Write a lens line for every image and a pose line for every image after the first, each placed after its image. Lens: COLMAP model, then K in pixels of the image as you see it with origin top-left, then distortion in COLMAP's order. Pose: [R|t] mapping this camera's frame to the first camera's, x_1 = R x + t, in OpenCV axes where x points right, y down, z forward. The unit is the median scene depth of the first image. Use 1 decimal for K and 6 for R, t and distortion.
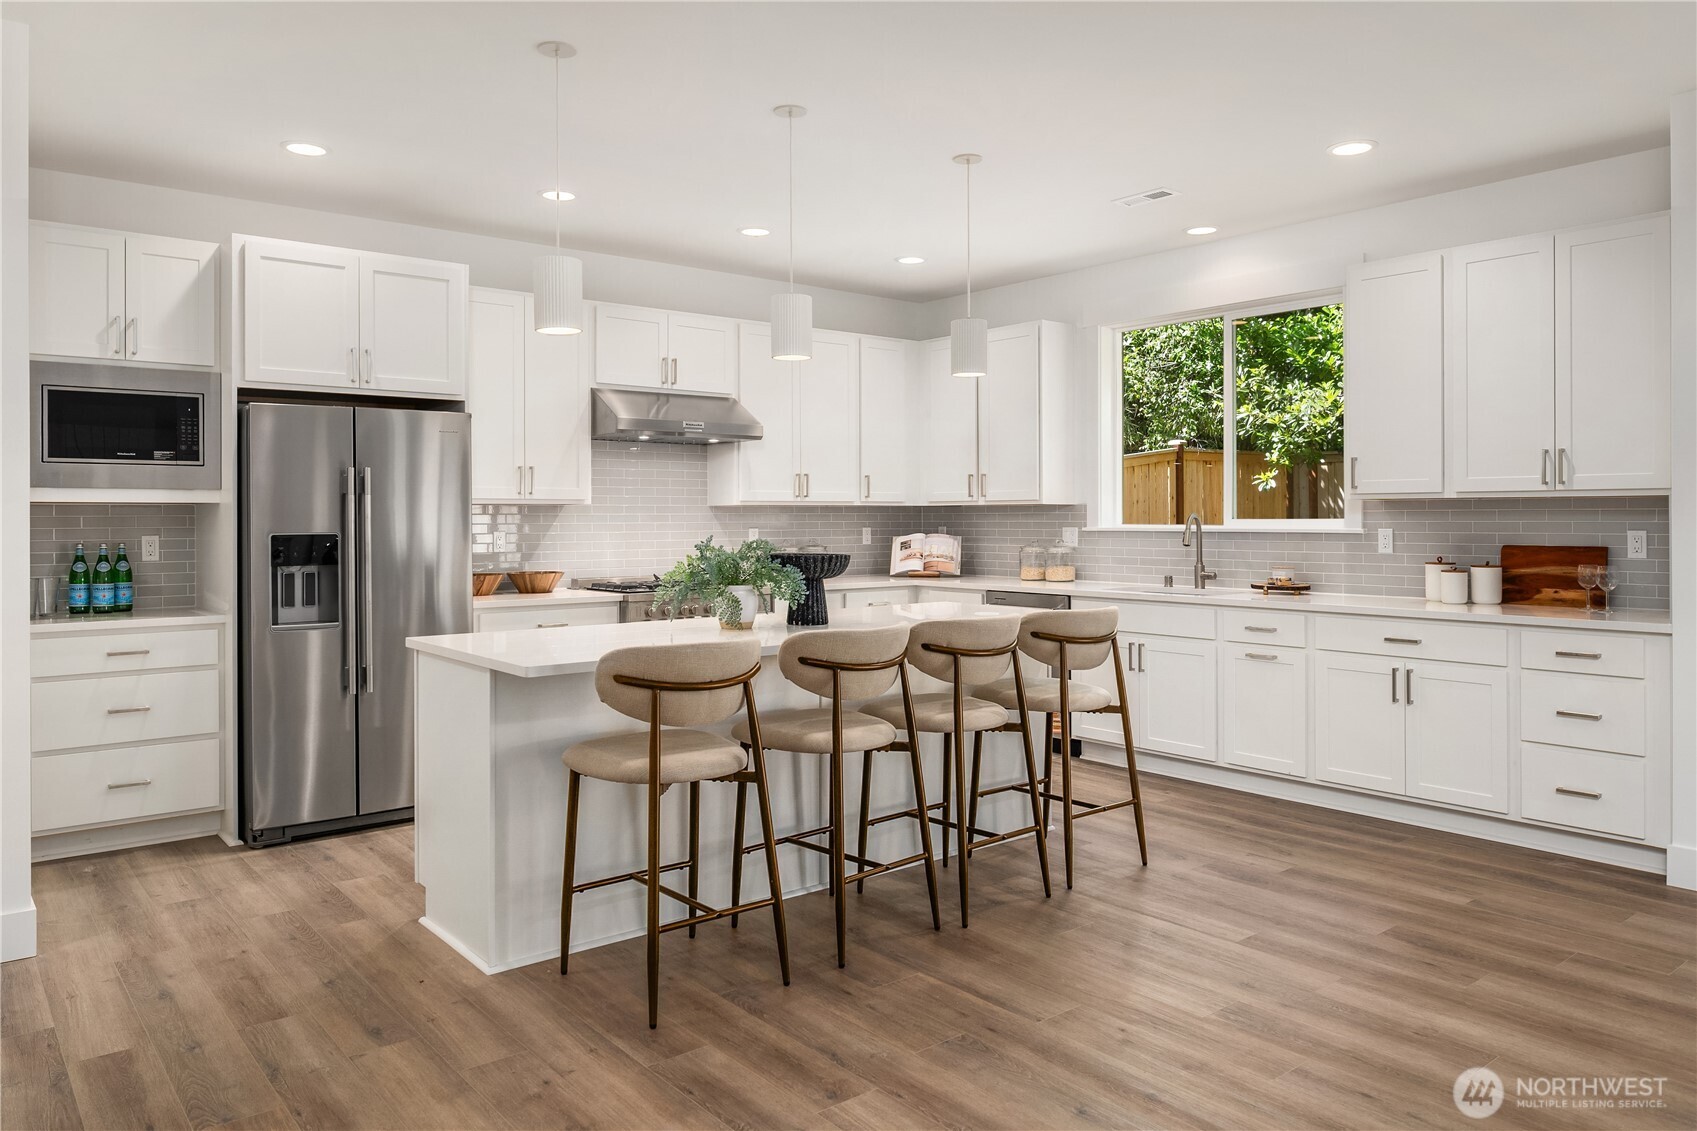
lens RADIAL K [[1185.6, 0, 819.8], [0, 1185.6, 512.4], [0, 0, 1]] dist [0.001654, -0.007144]
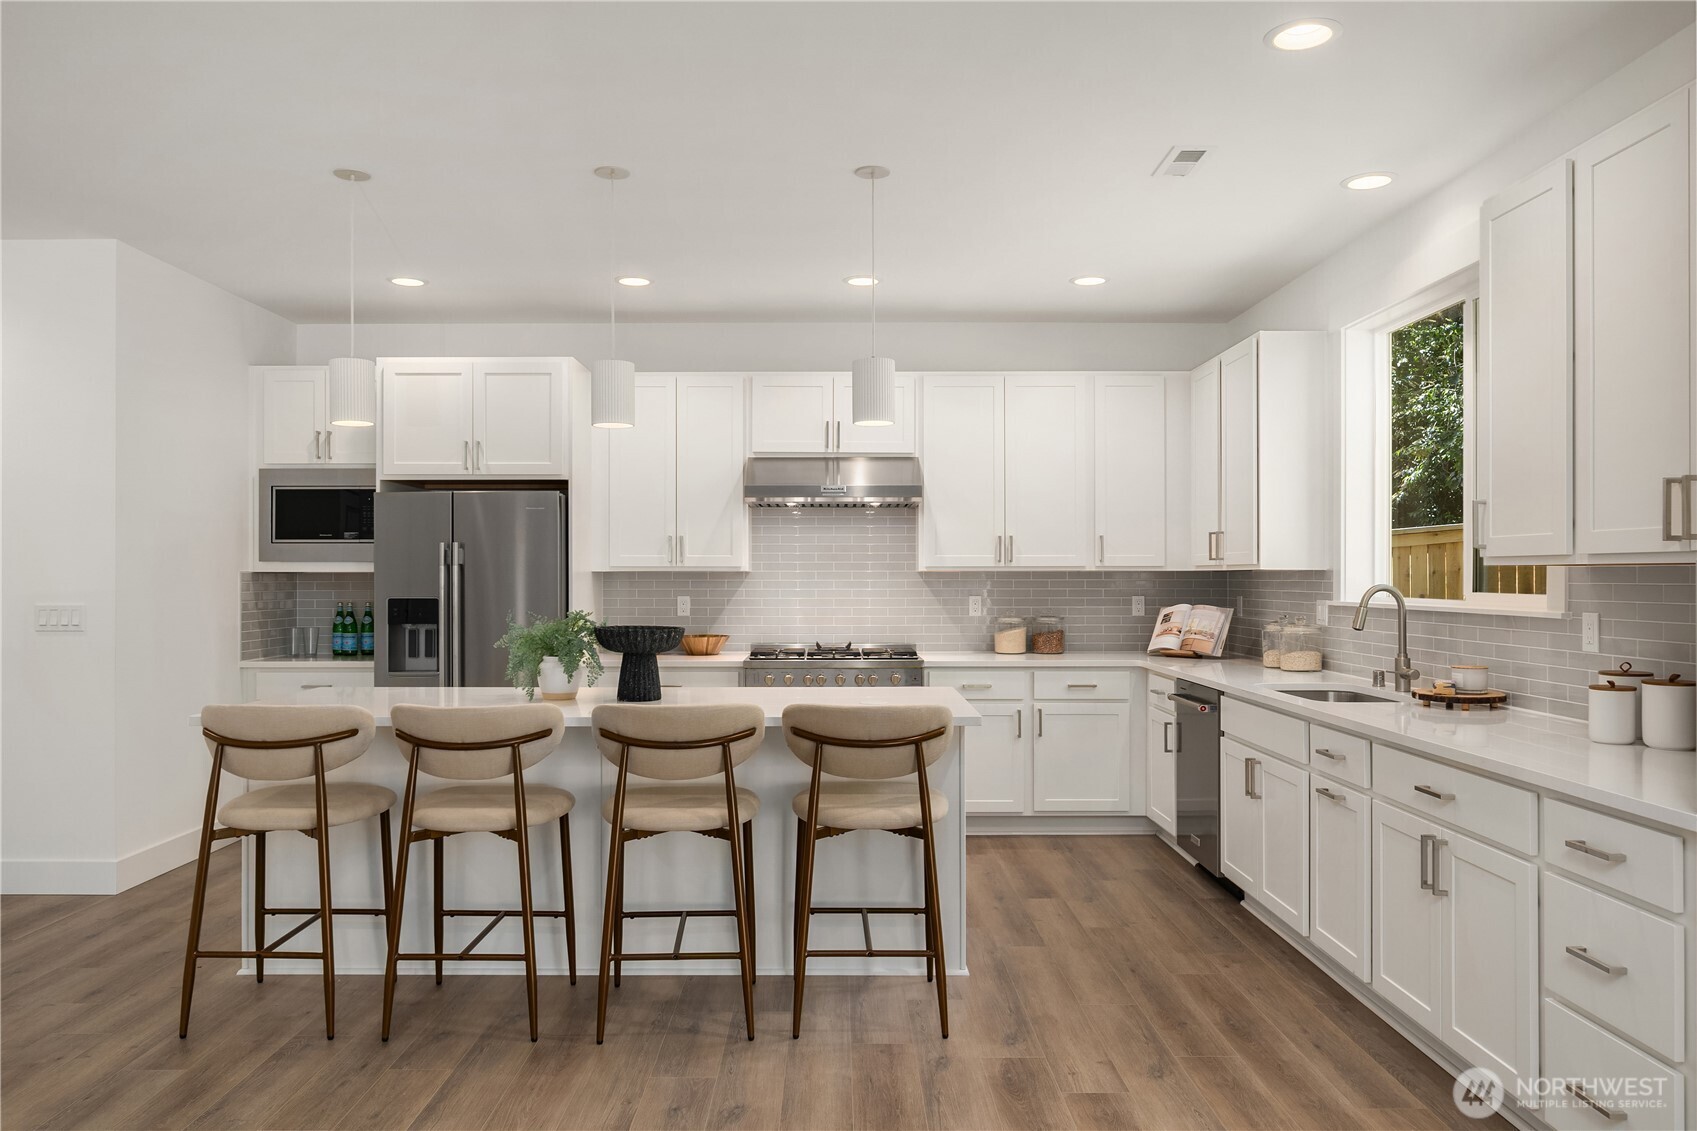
lens RADIAL K [[1185.6, 0, 810.6], [0, 1185.6, 570.2], [0, 0, 1]] dist [0.001654, -0.007144]
pose [[0.775972, -0.000528, -0.630767, 0.563948], [0.001091, 0.999999, 0.000506, -0.009138], [0.630766, -0.001081, 0.775972, 0.272069]]
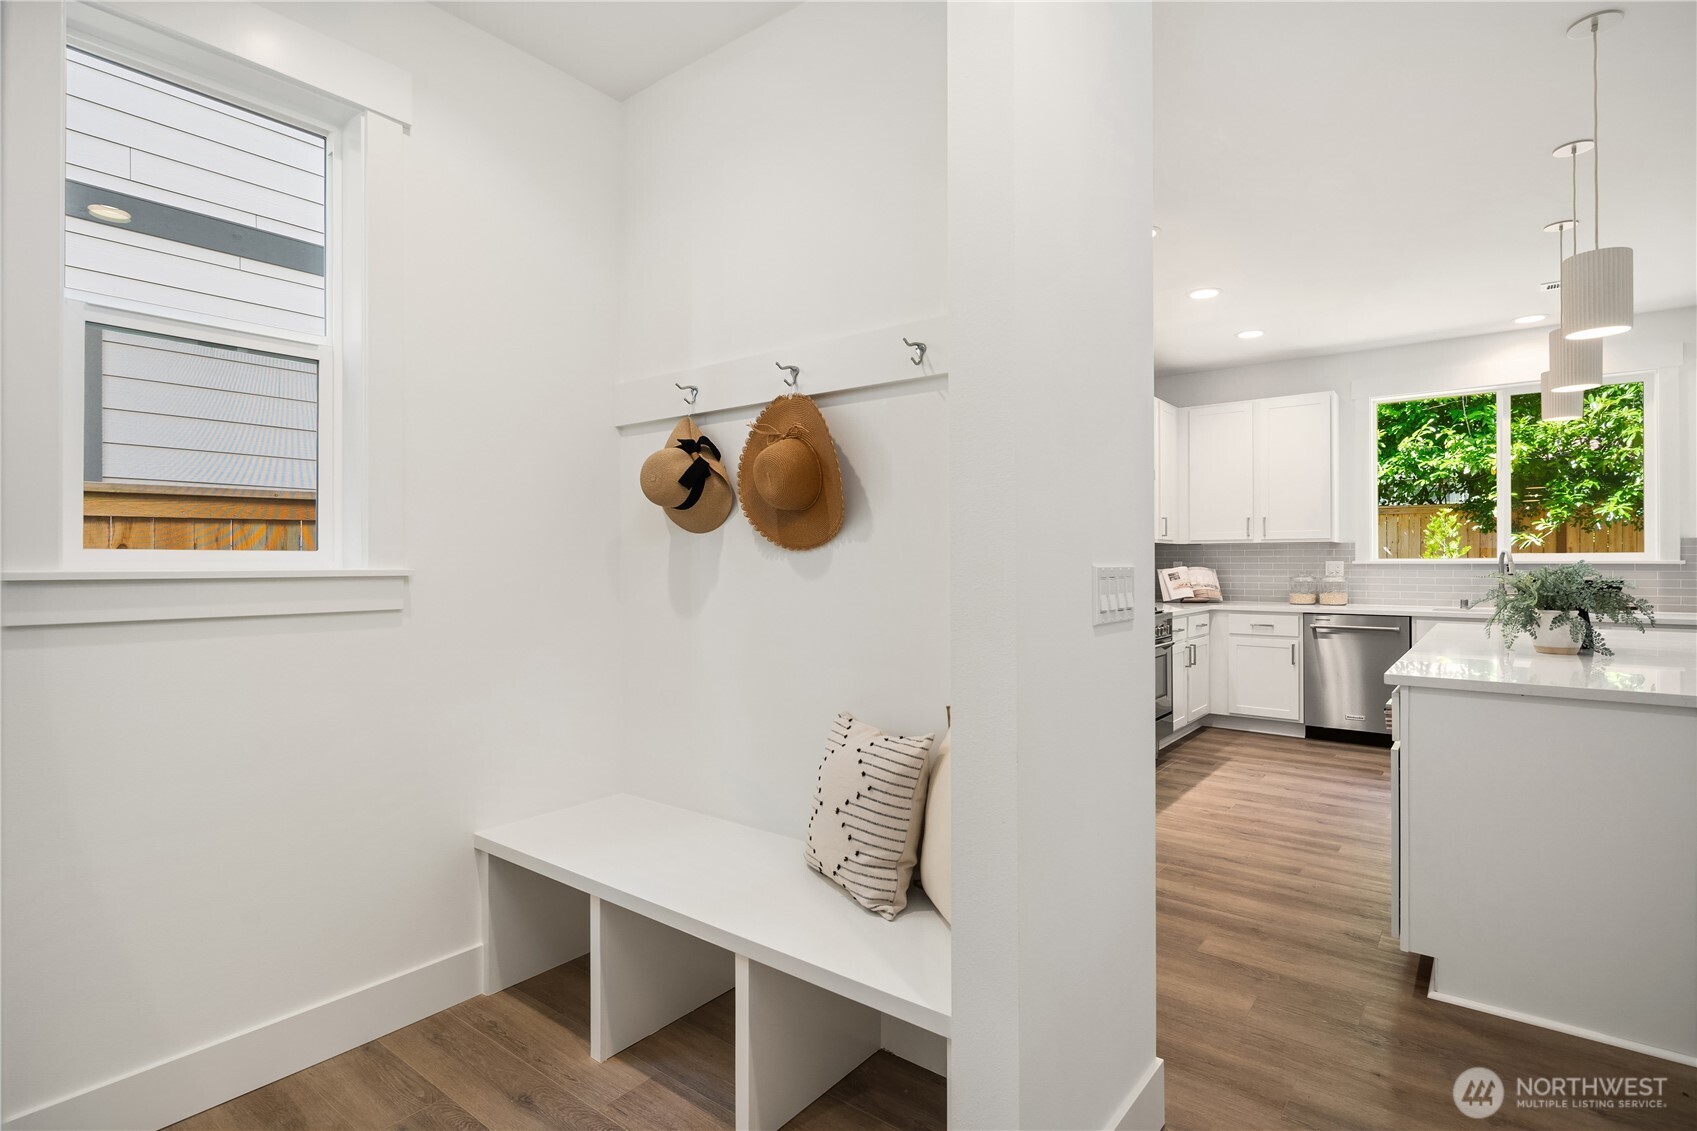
lens RADIAL K [[842.1, 0, 837.5], [0, 842.1, 556.9], [0, 0, 1]] dist [0.008184, -0.004427]
pose [[0.969947, 0.002884, 0.243300, -0.652701], [-0.002501, 0.999995, -0.001885, 0.014433], [-0.243305, 0.001220, 0.969949, 0.353192]]
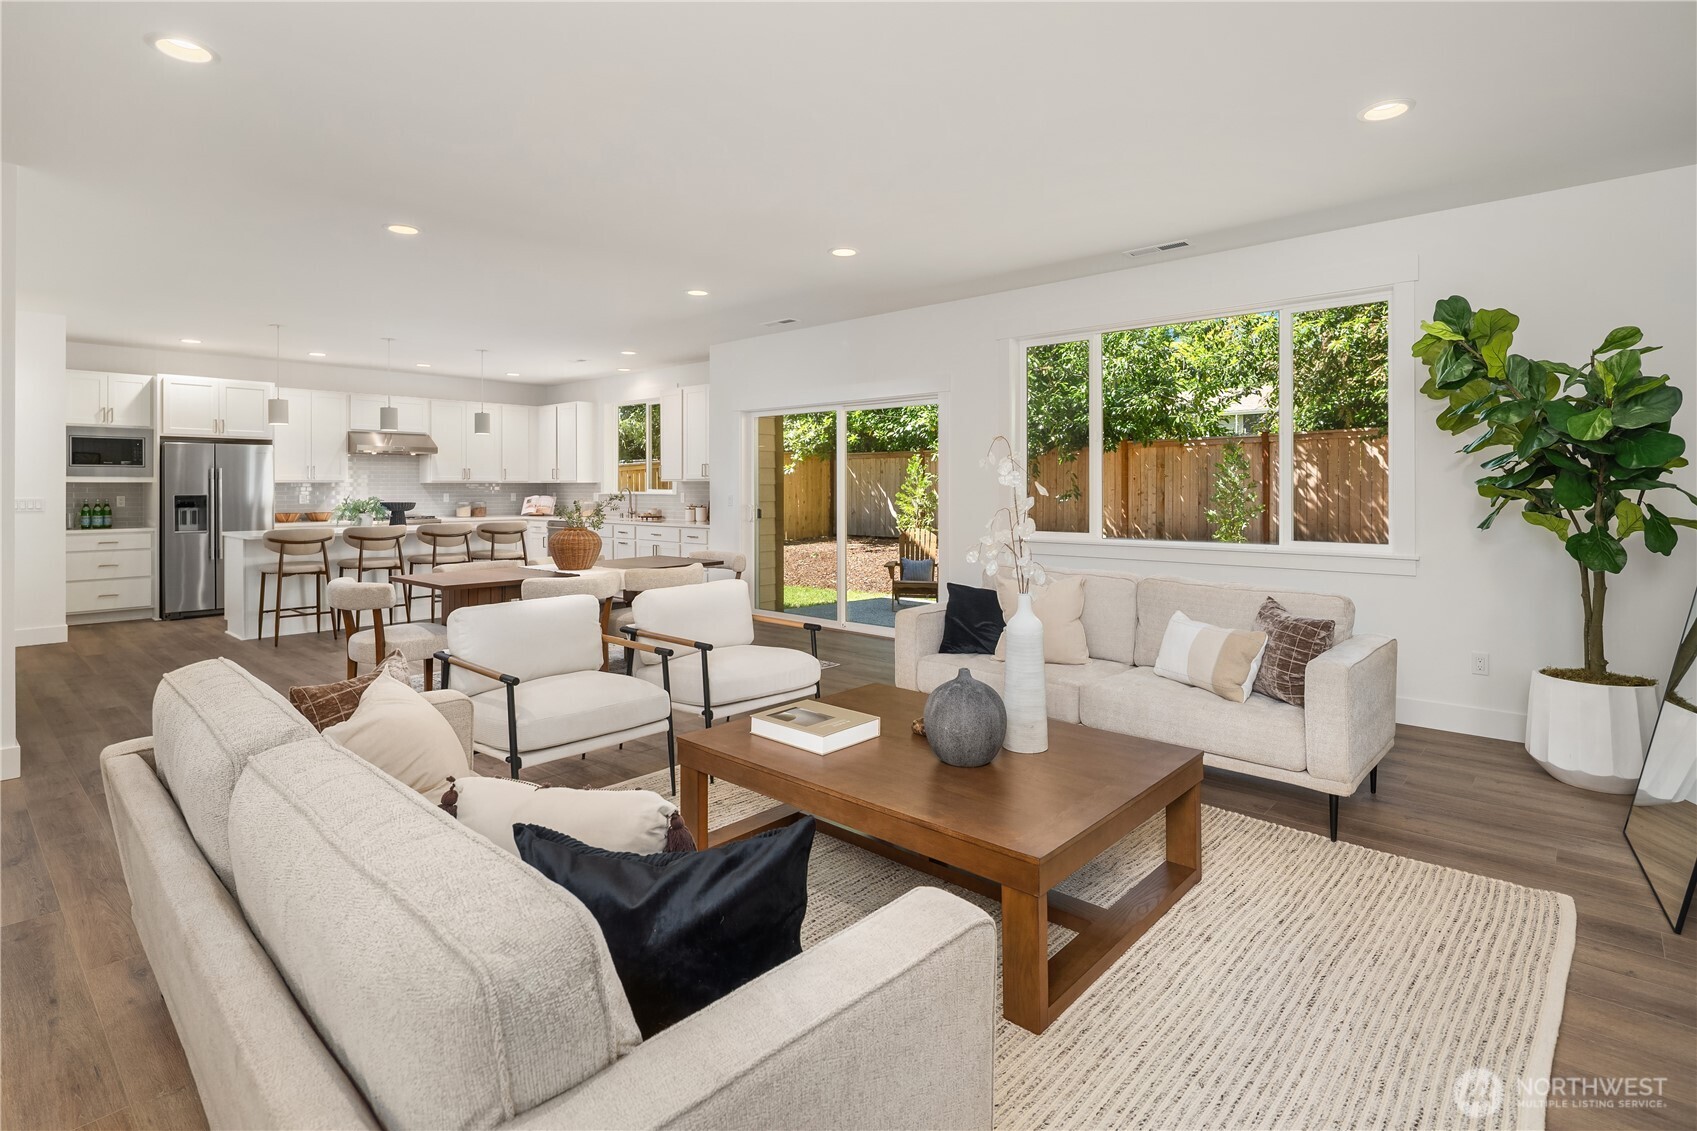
lens RADIAL K [[842.1, 0, 863.0], [0, 842.1, 485.3], [0, 0, 1]] dist [0.008184, -0.004427]
pose [[0.983224, 0.002206, 0.182391, 0.544842], [-0.002676, 0.999994, 0.002334, -0.008501], [-0.182385, -0.002783, 0.983223, -0.866344]]
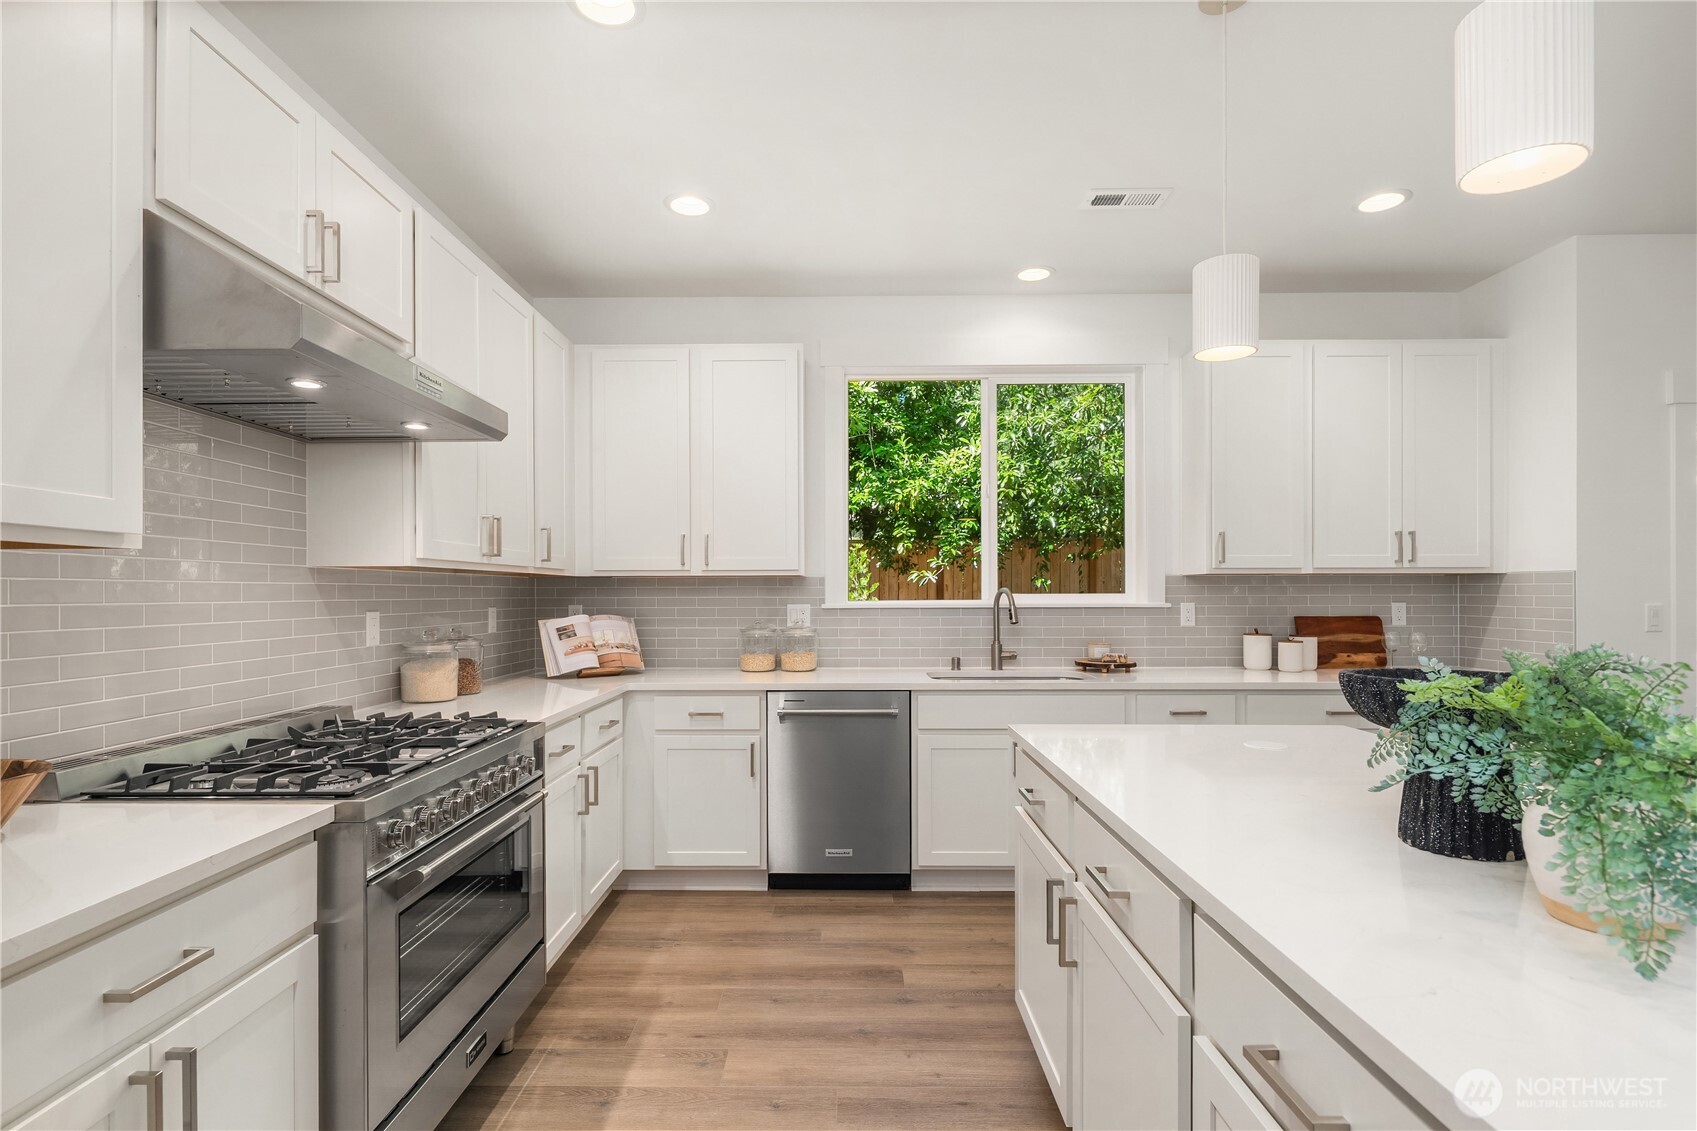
lens RADIAL K [[842.1, 0, 829.0], [0, 842.1, 602.9], [0, 0, 1]] dist [0.008184, -0.004427]
pose [[0.627881, -0.007376, 0.778275, -0.300624], [-0.002268, 0.999934, 0.011306, 0.006427], [-0.778306, -0.008864, 0.627822, 0.795925]]
